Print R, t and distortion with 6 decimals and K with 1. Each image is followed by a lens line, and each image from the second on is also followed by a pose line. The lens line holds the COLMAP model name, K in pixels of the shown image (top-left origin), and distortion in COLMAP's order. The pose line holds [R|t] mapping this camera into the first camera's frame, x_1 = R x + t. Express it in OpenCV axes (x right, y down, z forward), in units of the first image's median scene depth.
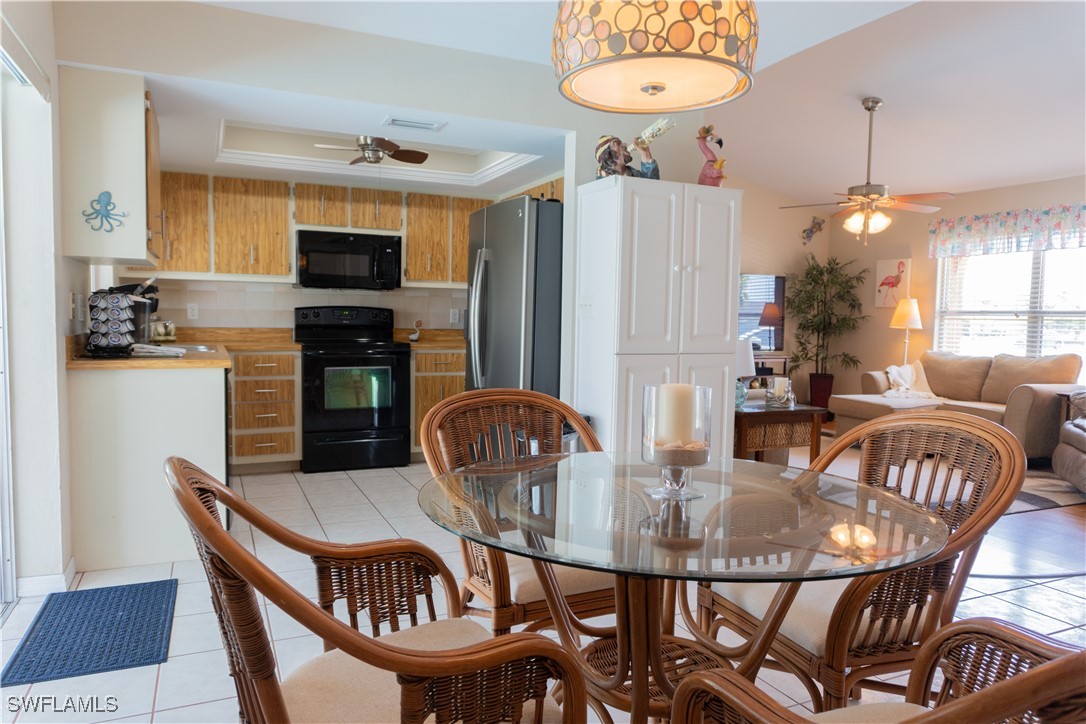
lens RADIAL K [[727.0, 0, 543.0], [0, 727.0, 360.6], [0, 0, 1]] dist [-0.007975, -0.001742]
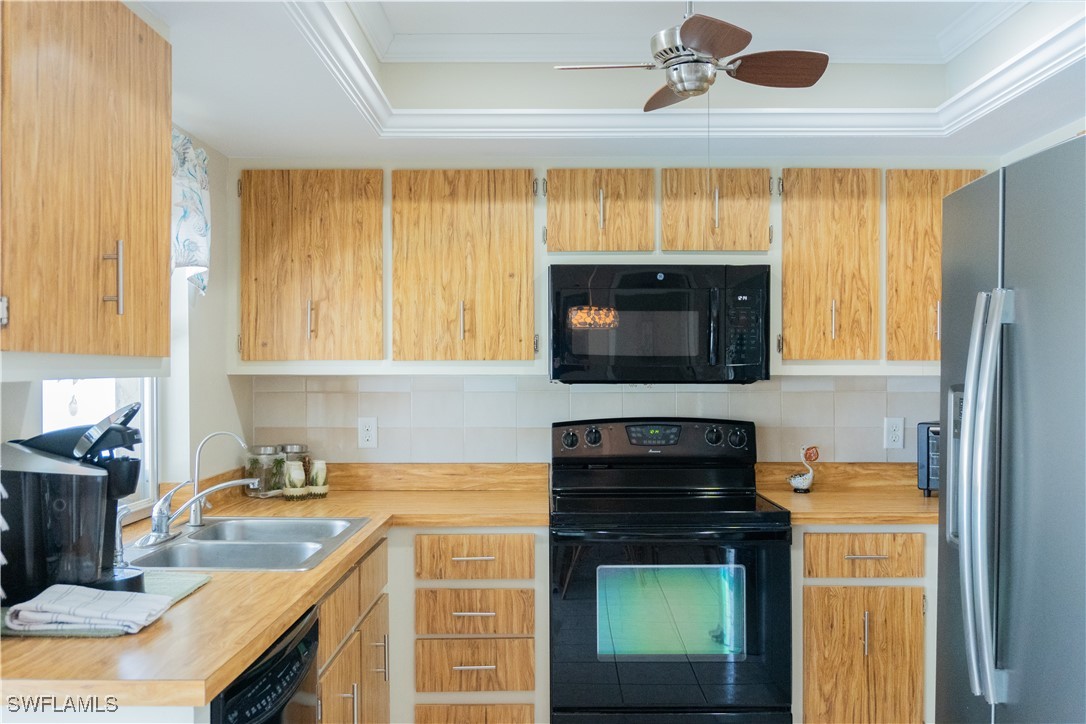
lens RADIAL K [[1007.0, 0, 543.3], [0, 1007.0, 364.2], [0, 0, 1]] dist [-0.008402, -0.006986]
pose [[0.905573, -0.019646, -0.423735, -0.062747], [-0.009408, 0.997751, -0.066367, -0.071211], [0.424086, 0.064087, 0.903351, 0.405429]]
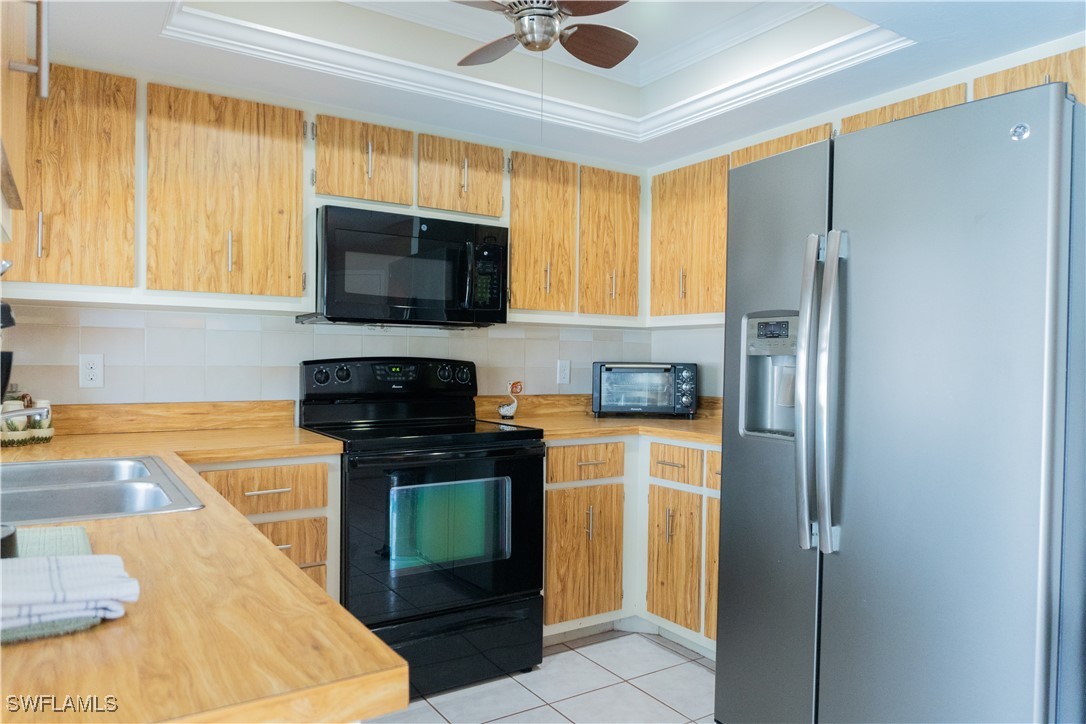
lens RADIAL K [[727.0, 0, 543.0], [0, 727.0, 360.6], [0, 0, 1]] dist [-0.007975, -0.001742]
pose [[0.989326, -0.005399, 0.145620, -0.263107], [0.013464, 0.998425, -0.054461, -0.045474], [-0.145096, 0.055840, 0.987841, 0.496206]]
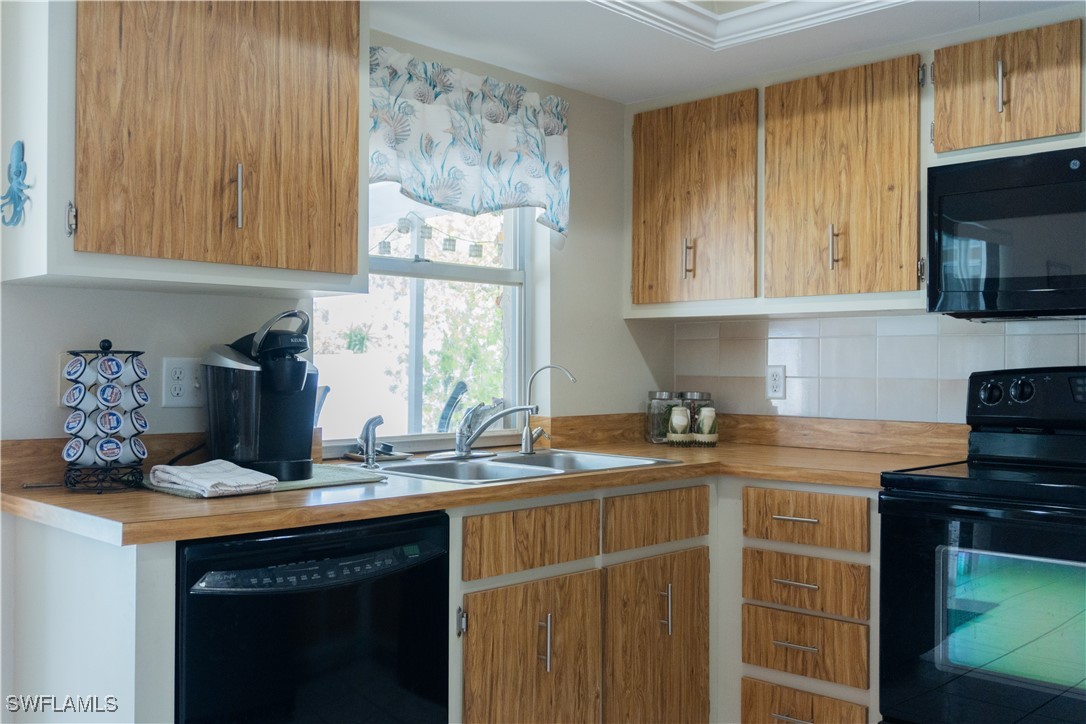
lens RADIAL K [[1007.0, 0, 543.3], [0, 1007.0, 364.2], [0, 0, 1]] dist [-0.008402, -0.006986]
pose [[0.364402, -0.016301, -0.931099, 0.077184], [-0.054809, 0.997738, -0.038918, -0.046484], [0.929627, 0.065215, 0.362685, 0.629669]]
